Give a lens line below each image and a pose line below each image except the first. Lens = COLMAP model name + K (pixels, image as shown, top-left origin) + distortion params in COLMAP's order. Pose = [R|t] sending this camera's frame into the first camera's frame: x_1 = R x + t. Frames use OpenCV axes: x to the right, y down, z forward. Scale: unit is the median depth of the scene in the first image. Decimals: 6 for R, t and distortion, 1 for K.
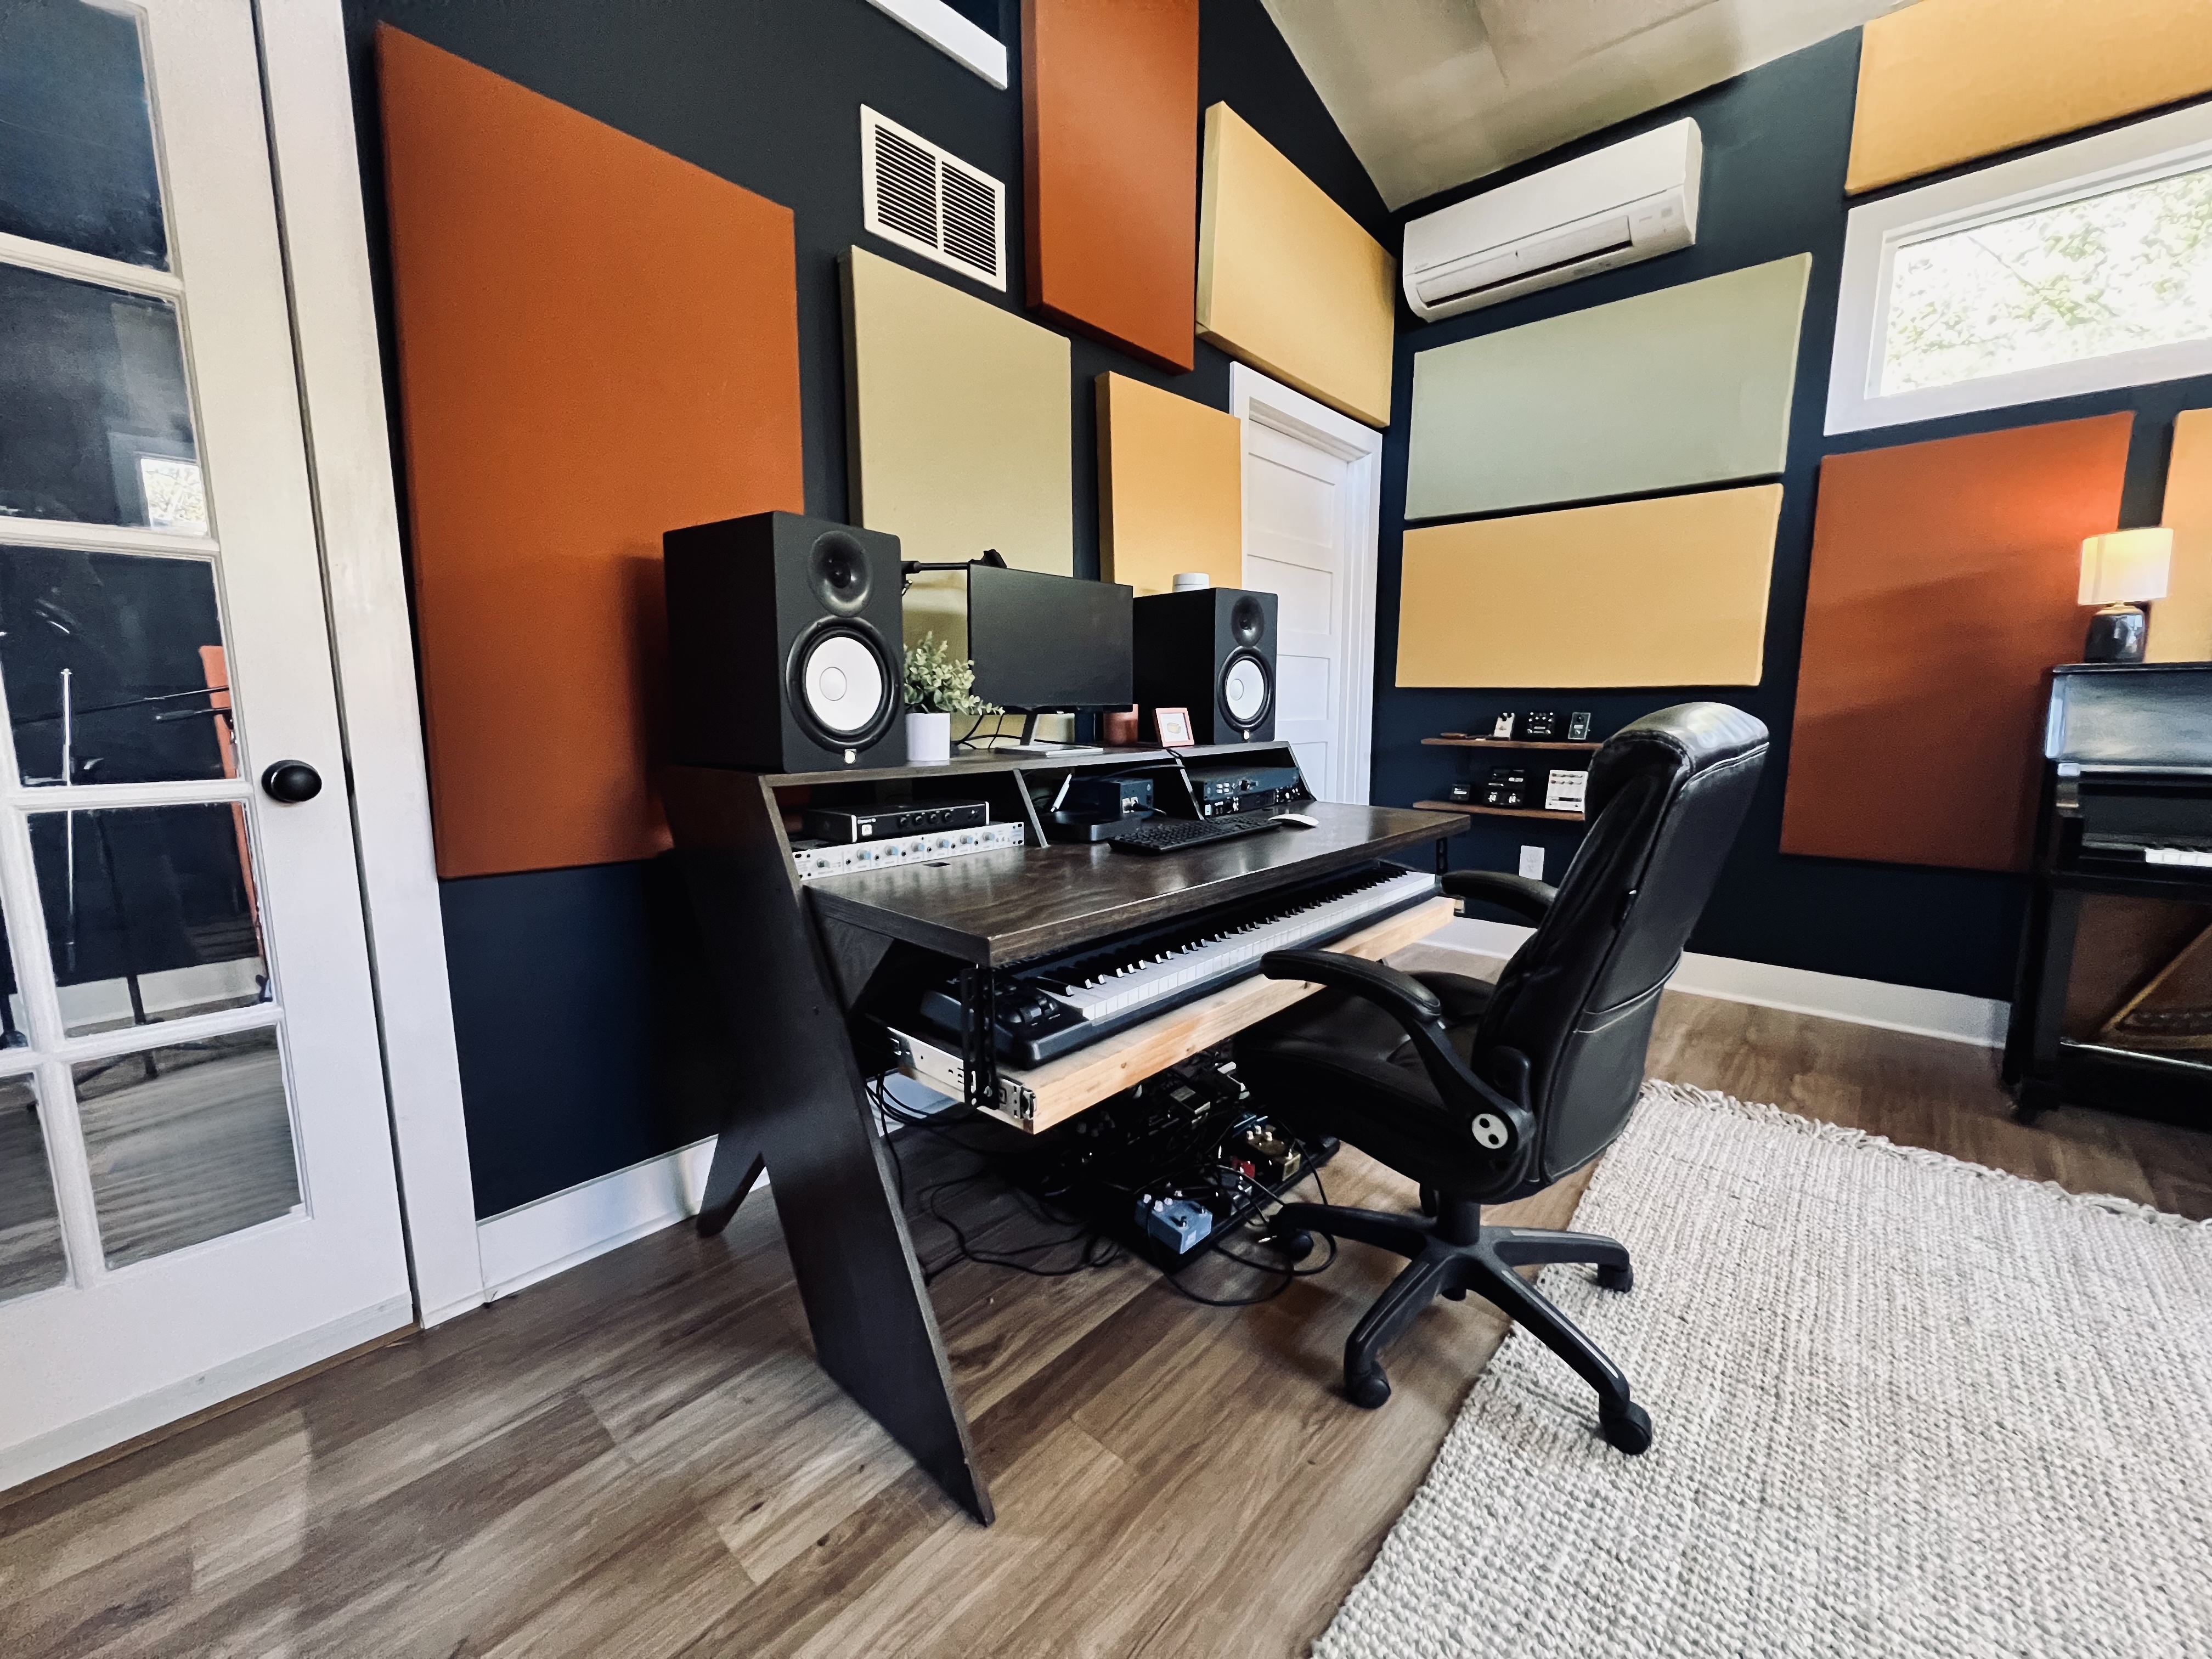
lens RADIAL K [[887.3, 0, 1106.0], [0, 887.3, 829.5], [0, 0, 1]] dist [0.002372, -0.000009]
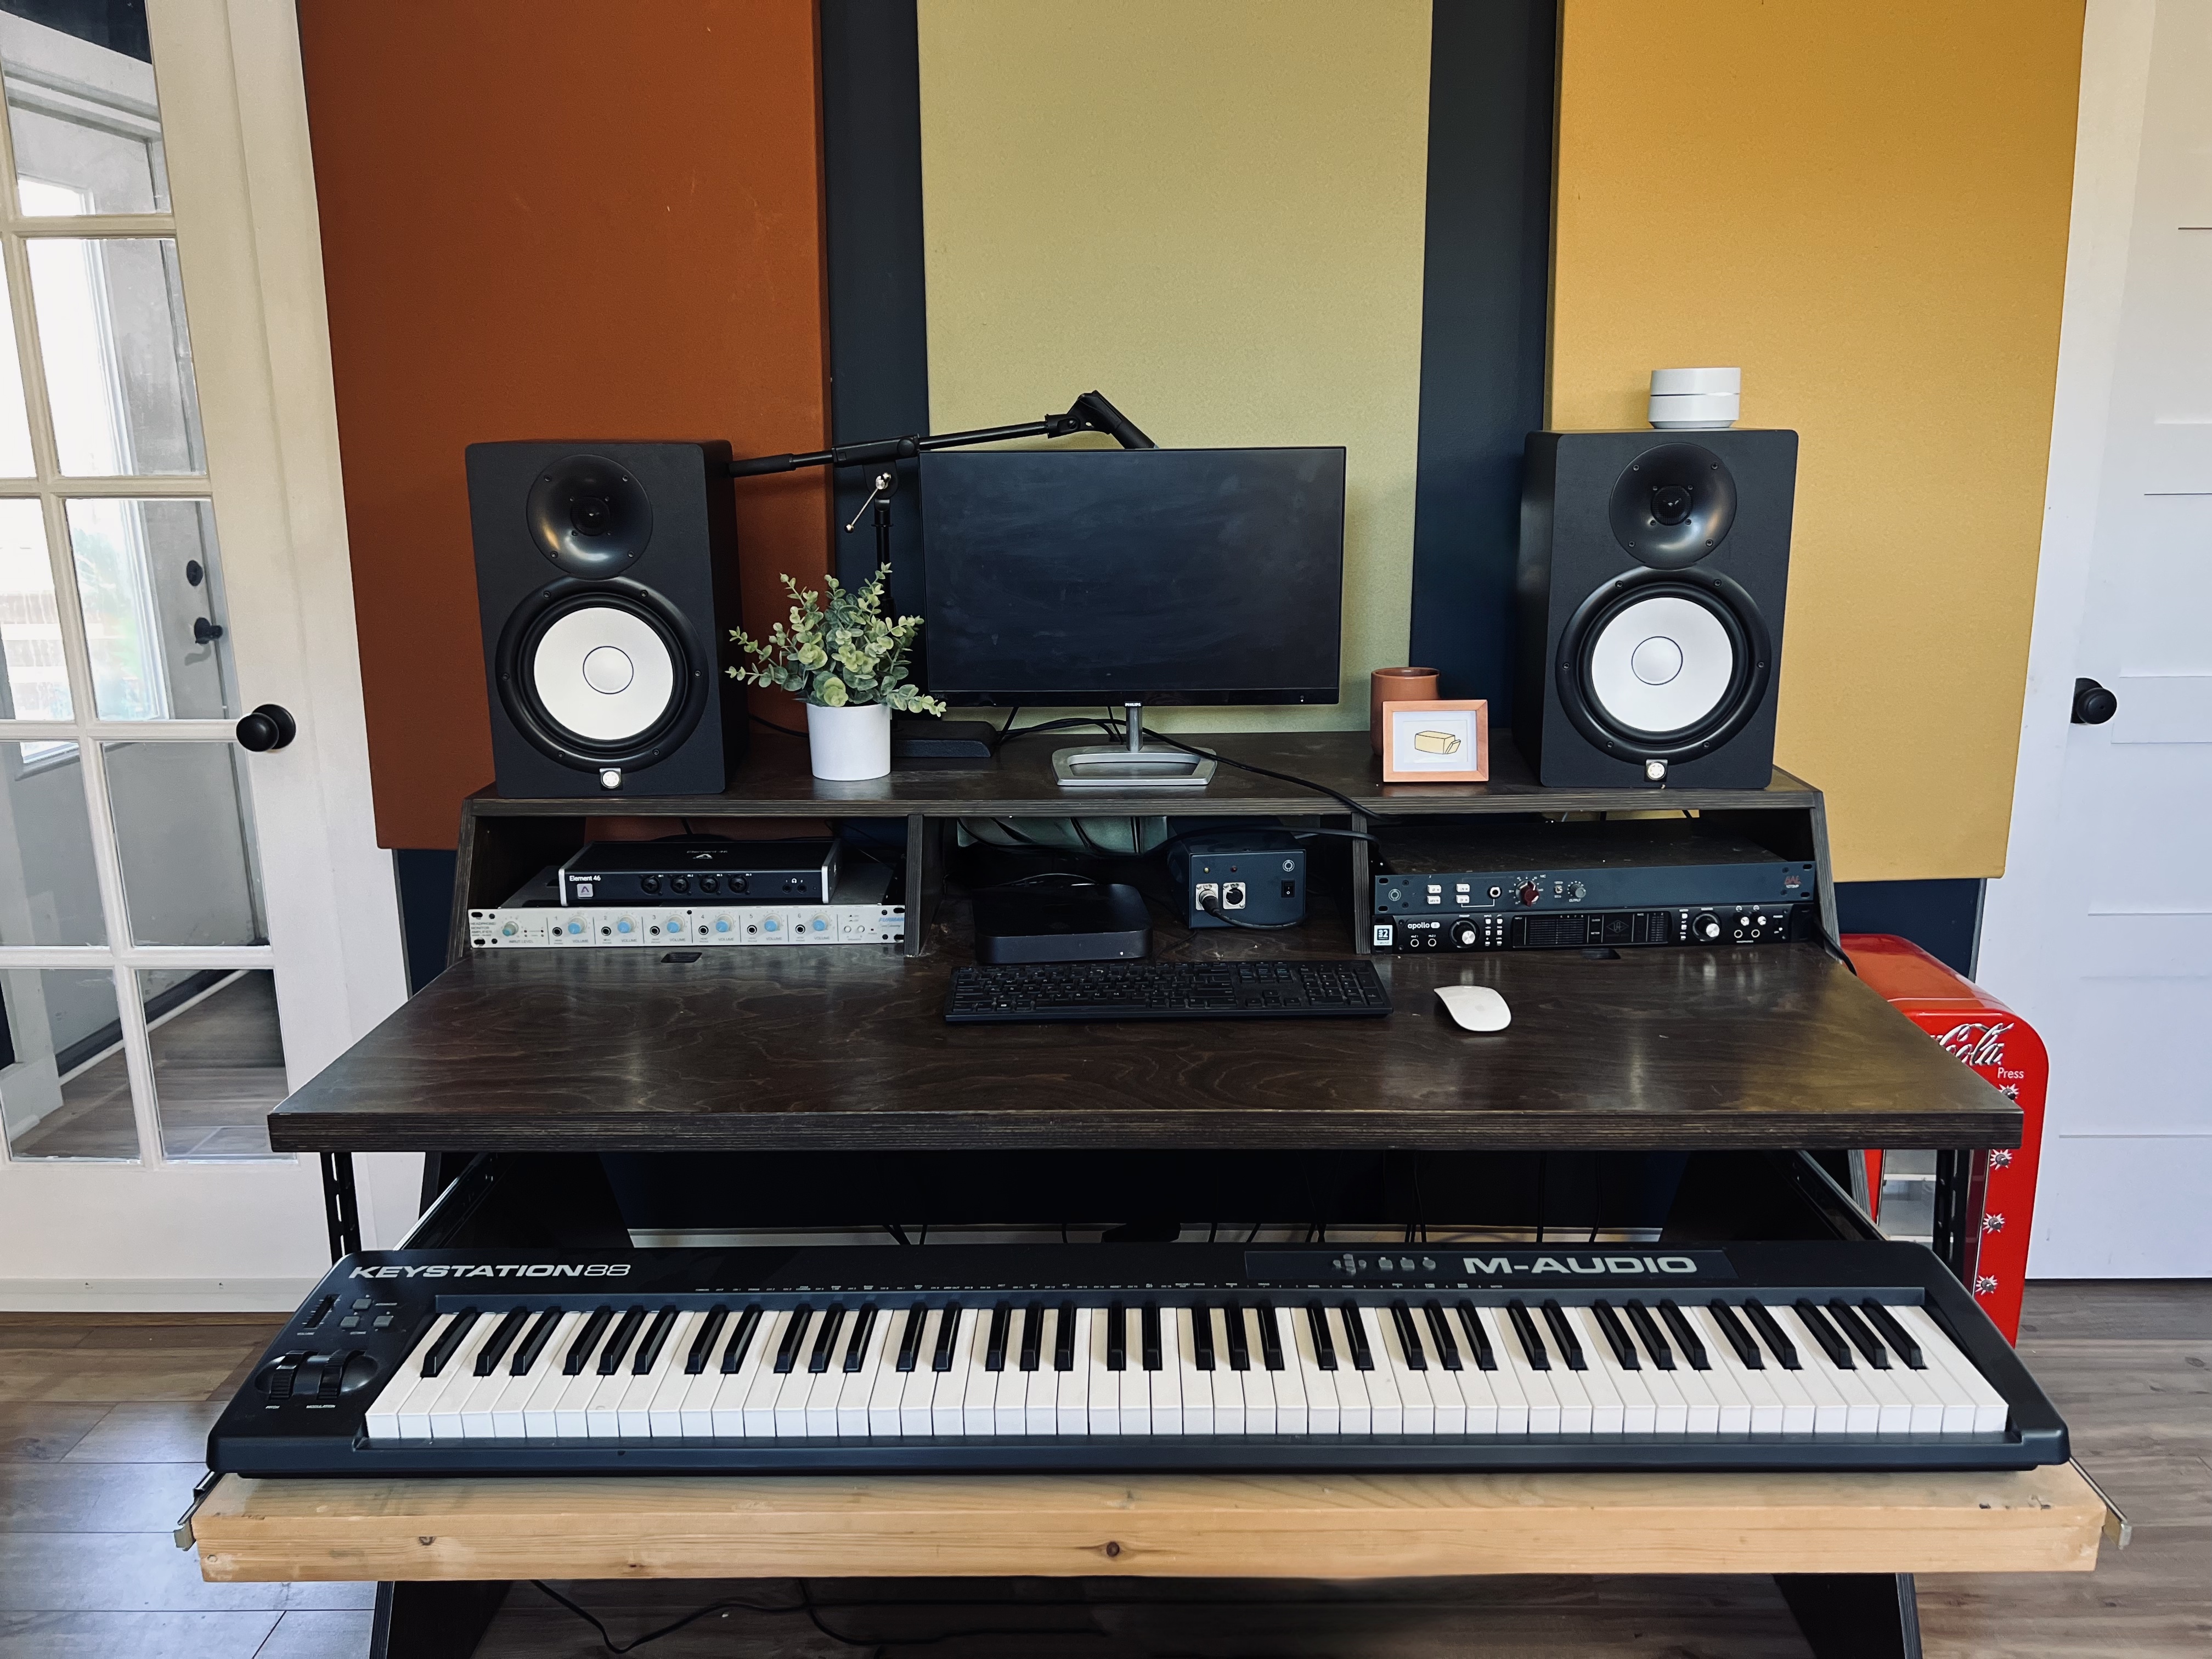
lens RADIAL K [[1657.7, 0, 1106.0], [0, 1657.7, 829.5], [0, 0, 1]] dist [0.088255, -0.114442]
pose [[0.666397, 0.176715, -0.724353, 0.825809], [-0.100500, 0.983930, 0.147583, -0.246397], [0.738793, -0.025551, 0.673448, 0.370360]]
